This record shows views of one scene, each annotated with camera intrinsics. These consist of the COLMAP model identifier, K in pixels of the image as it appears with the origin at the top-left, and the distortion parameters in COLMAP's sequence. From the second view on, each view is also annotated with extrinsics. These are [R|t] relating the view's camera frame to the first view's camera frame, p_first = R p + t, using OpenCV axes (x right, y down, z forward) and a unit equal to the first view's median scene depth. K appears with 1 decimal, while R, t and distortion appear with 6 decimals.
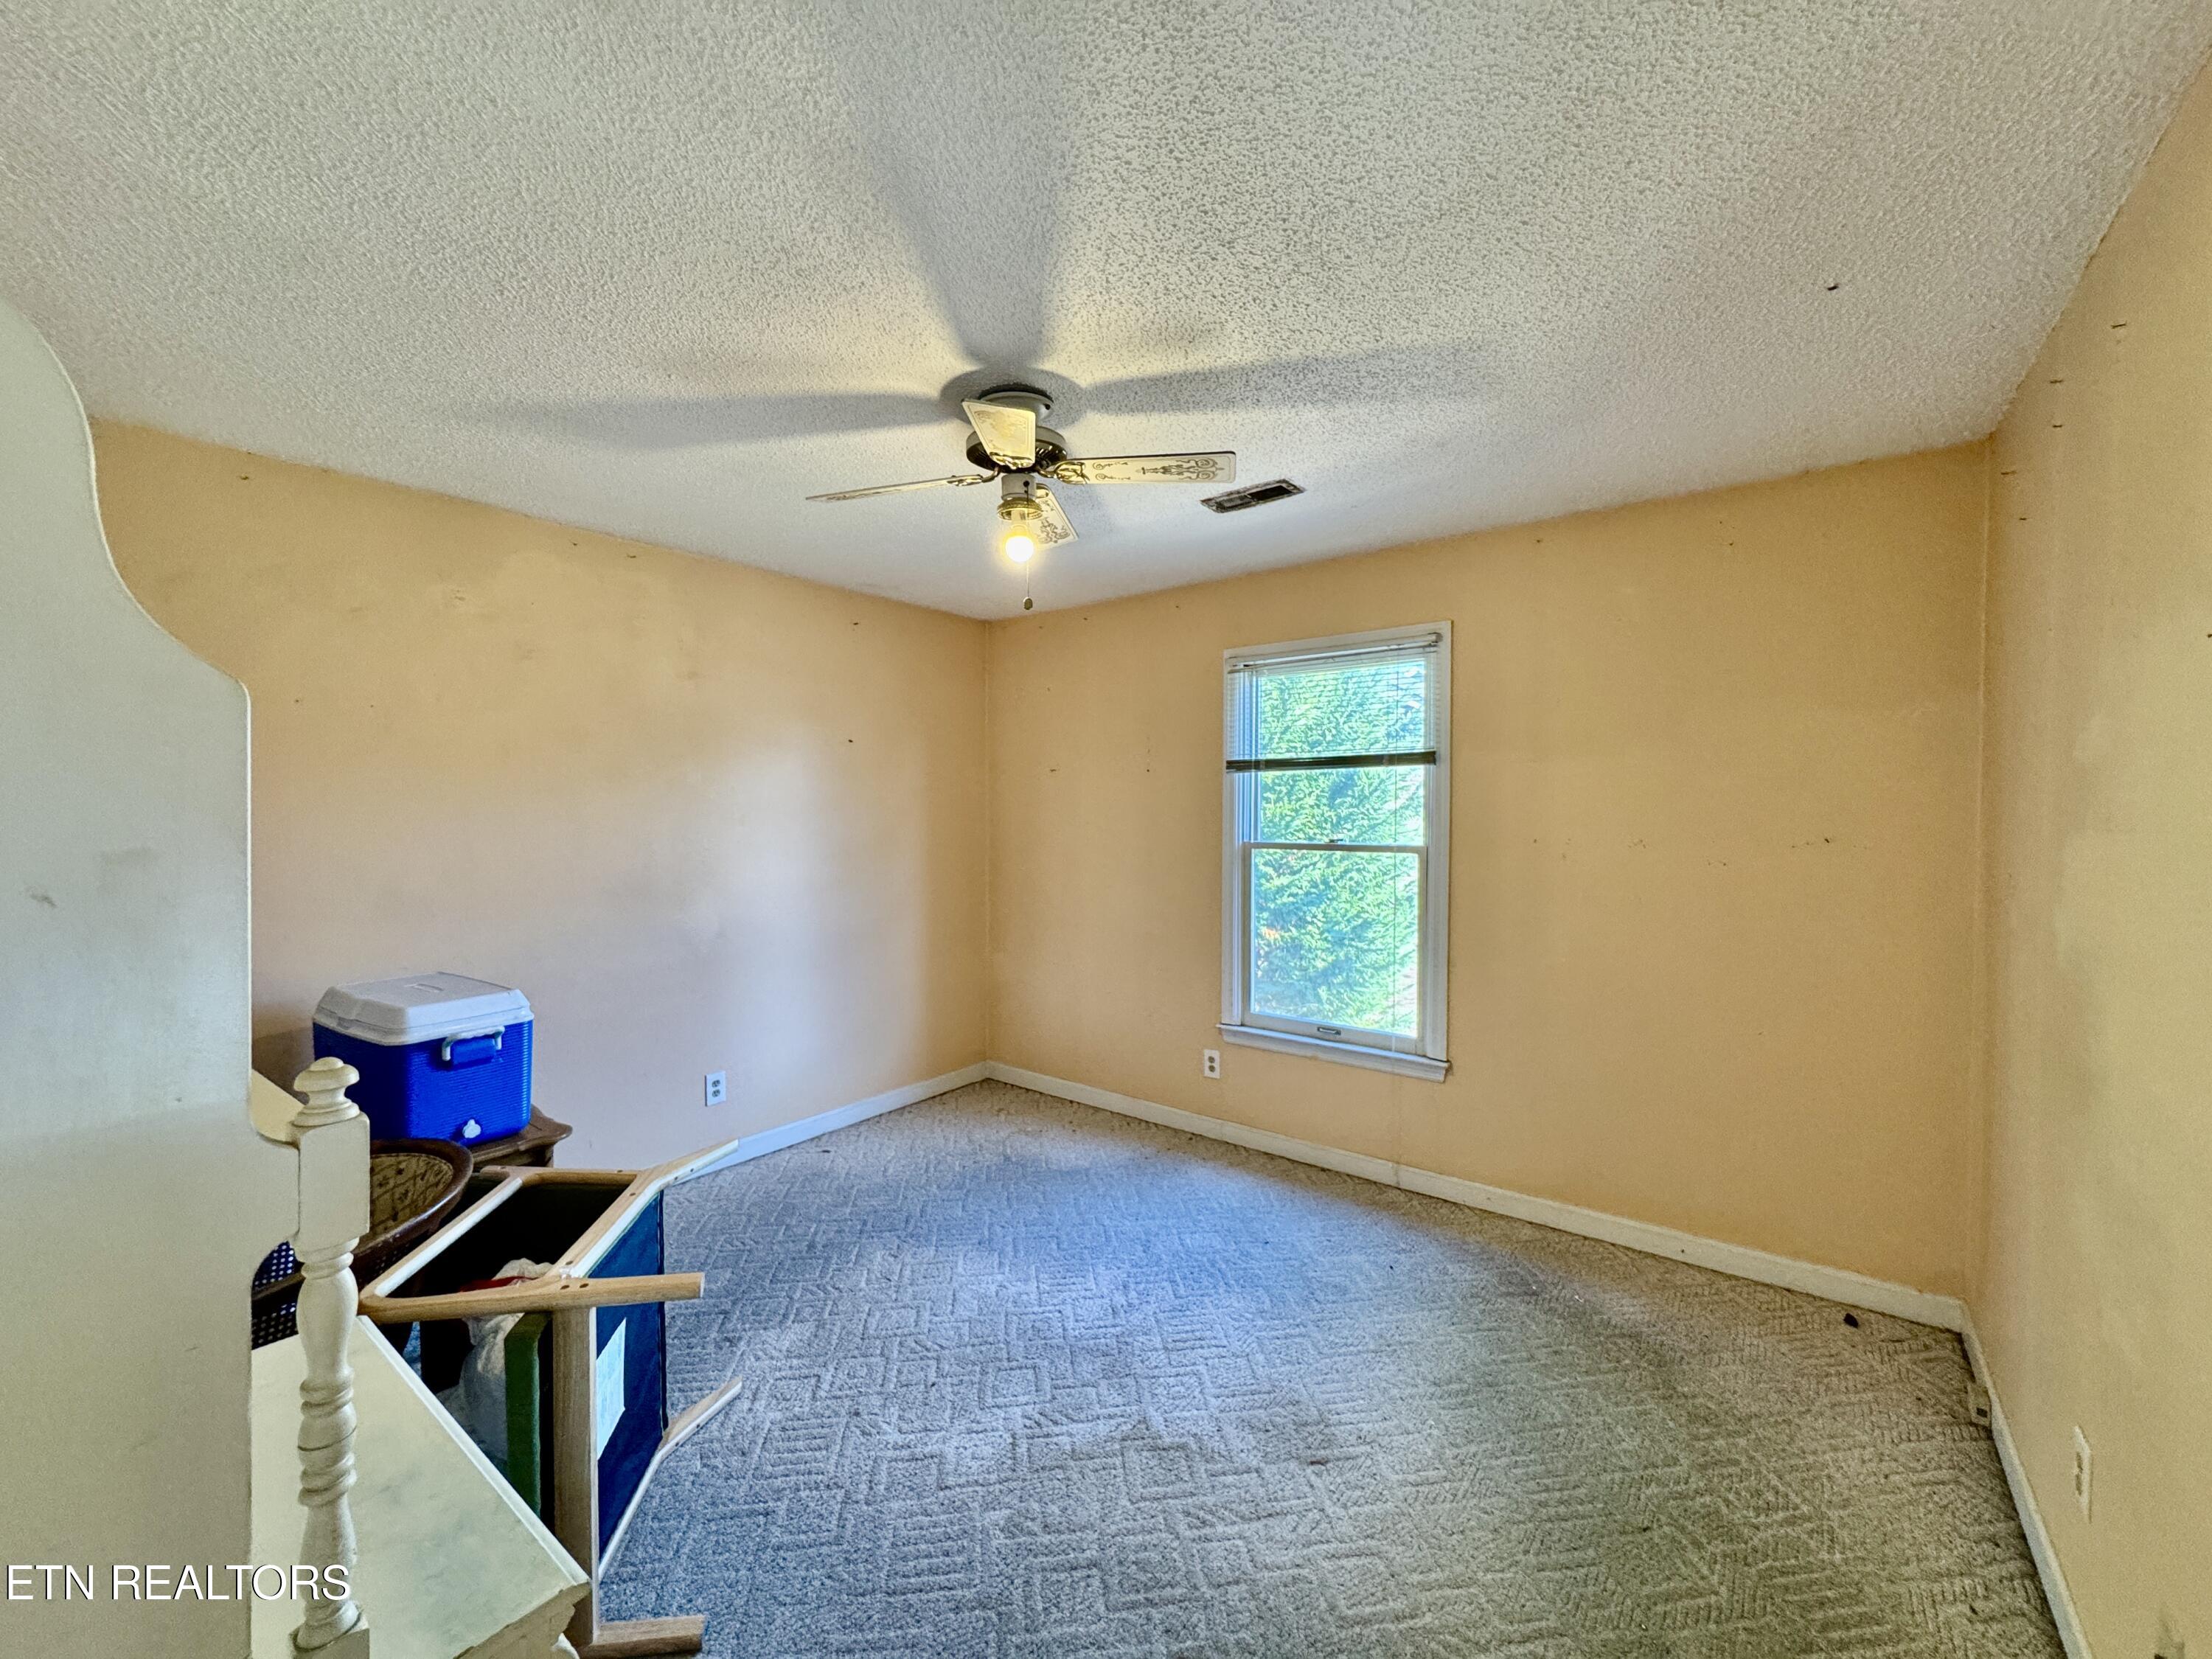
lens RADIAL K [[894.1, 0, 1134.8], [0, 894.1, 826.5], [0, 0, 1]] dist [-0.001273, 0.000332]
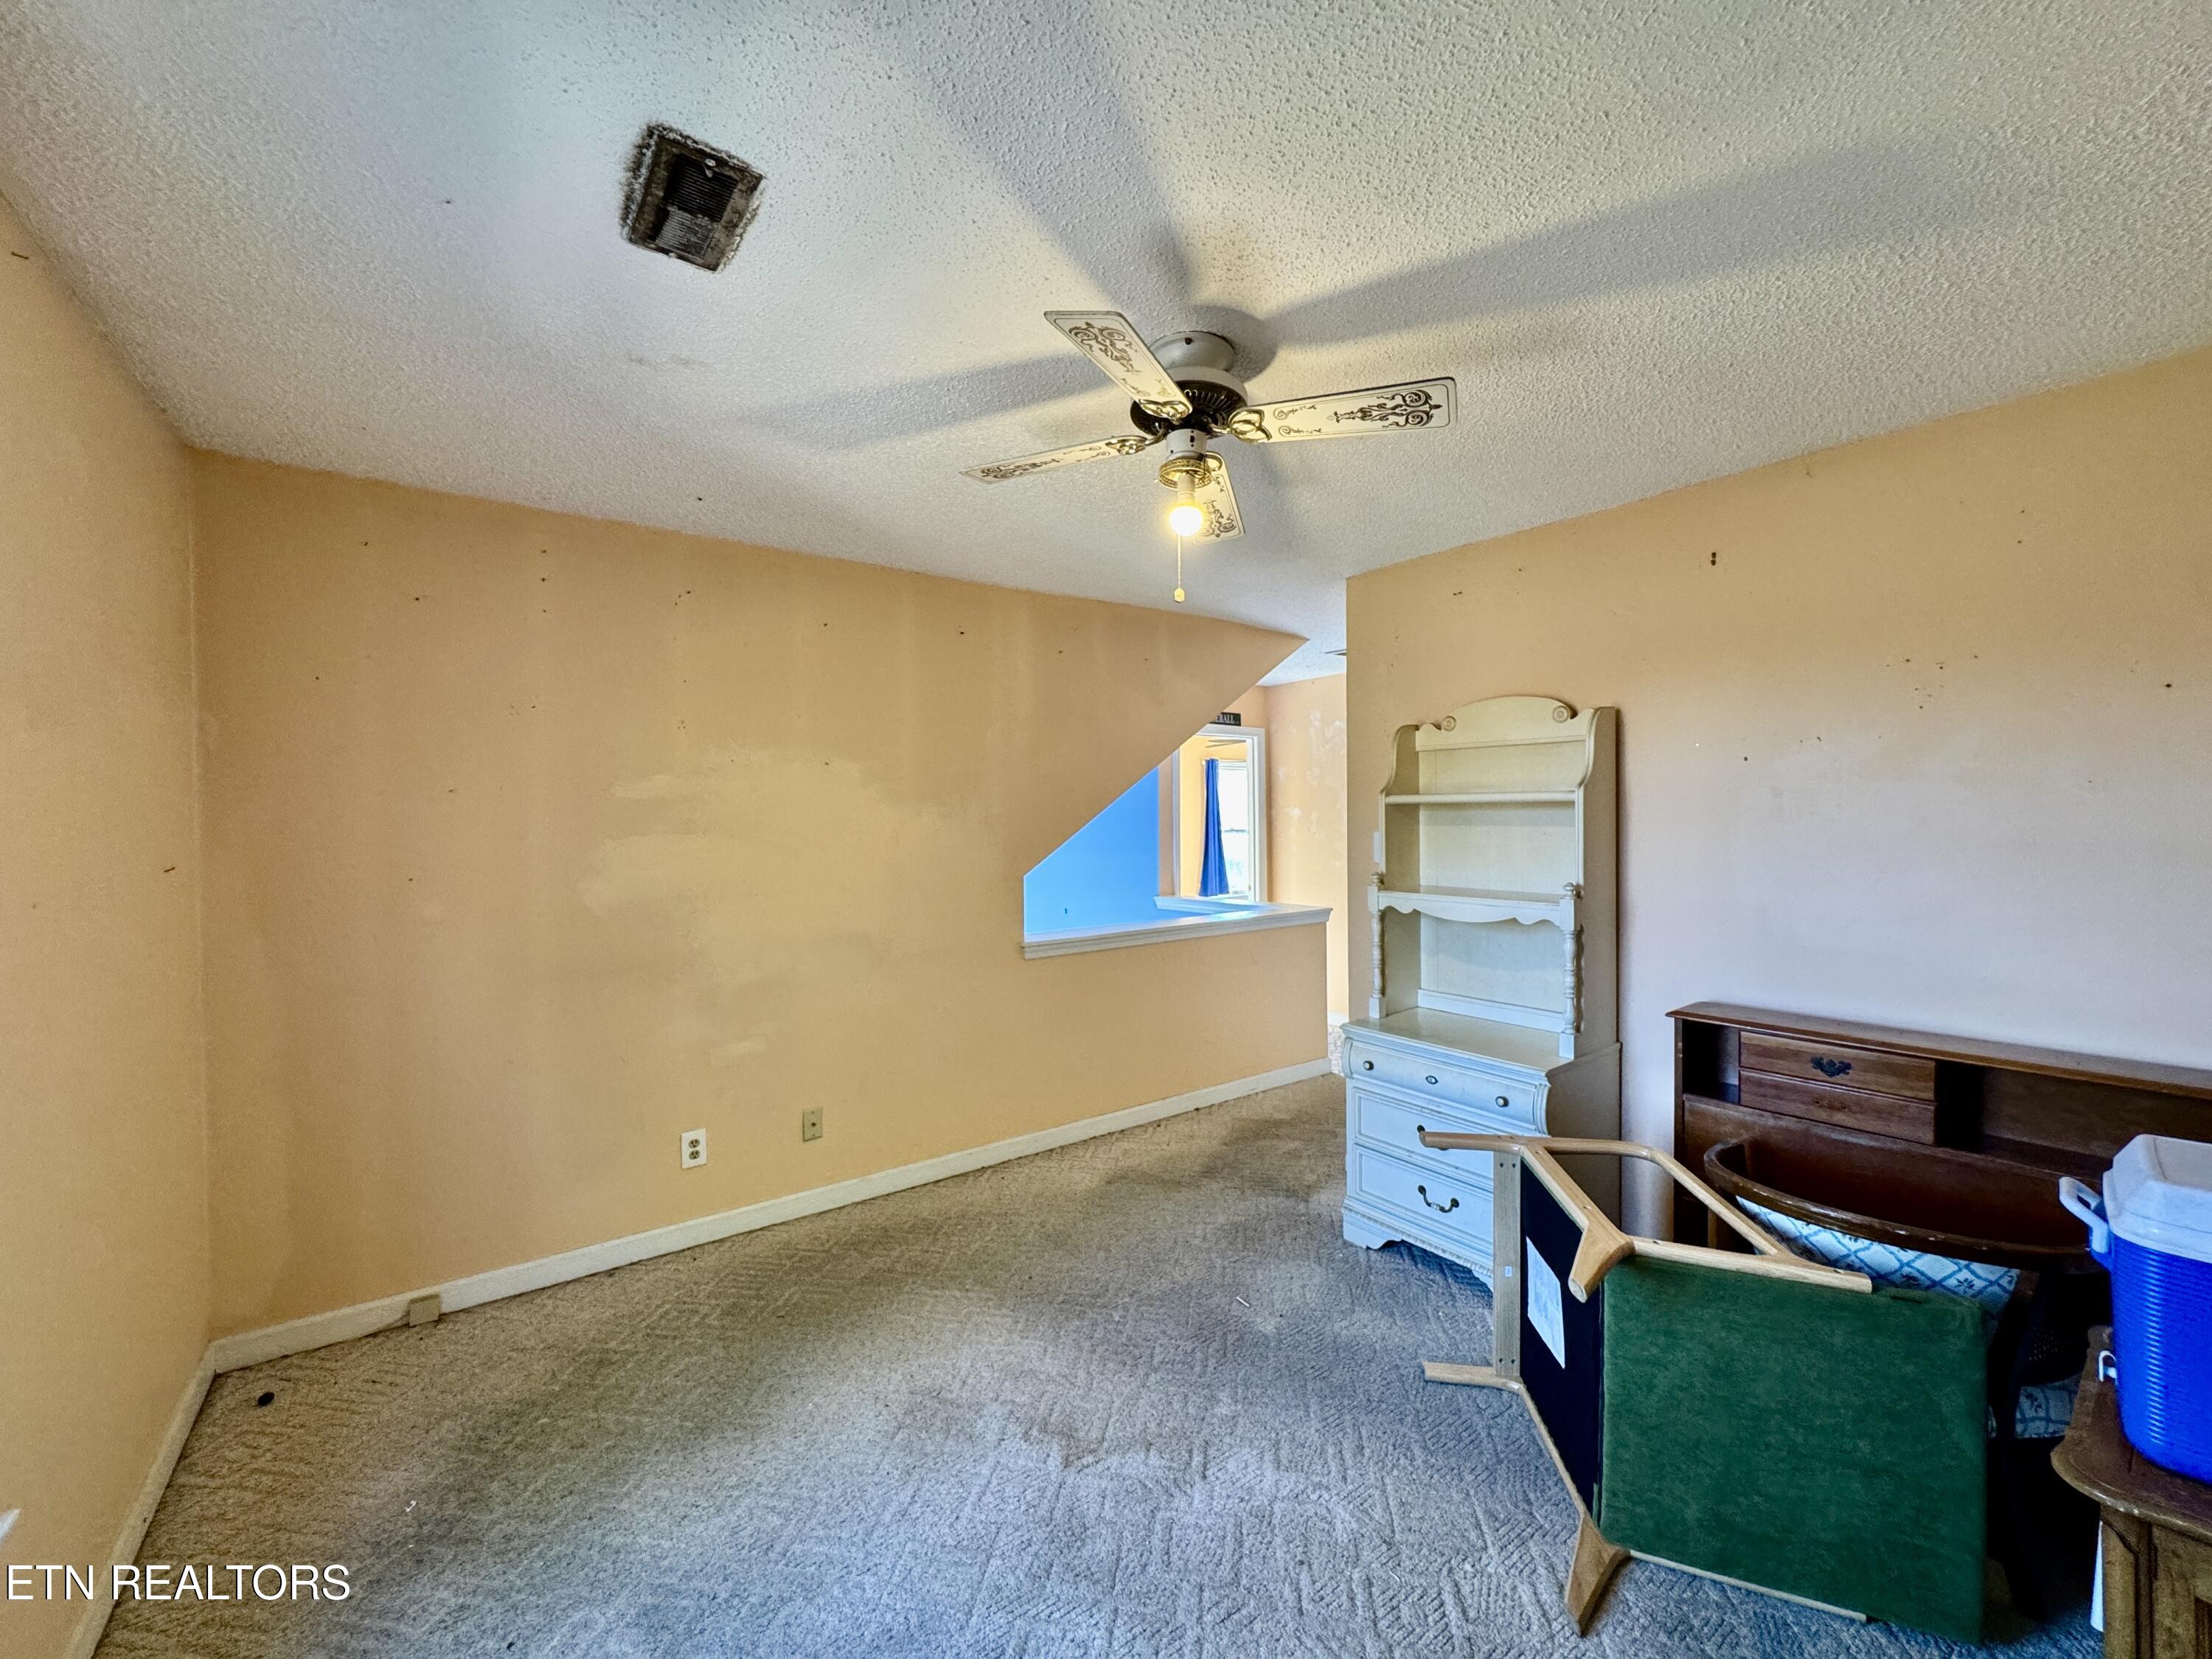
lens RADIAL K [[894.1, 0, 1134.8], [0, 894.1, 826.5], [0, 0, 1]] dist [-0.001273, 0.000332]
pose [[-0.961792, 0.004003, 0.273754, -0.327276], [0.013559, 0.999363, 0.033024, -0.041144], [-0.273447, 0.035474, -0.961233, 1.908284]]
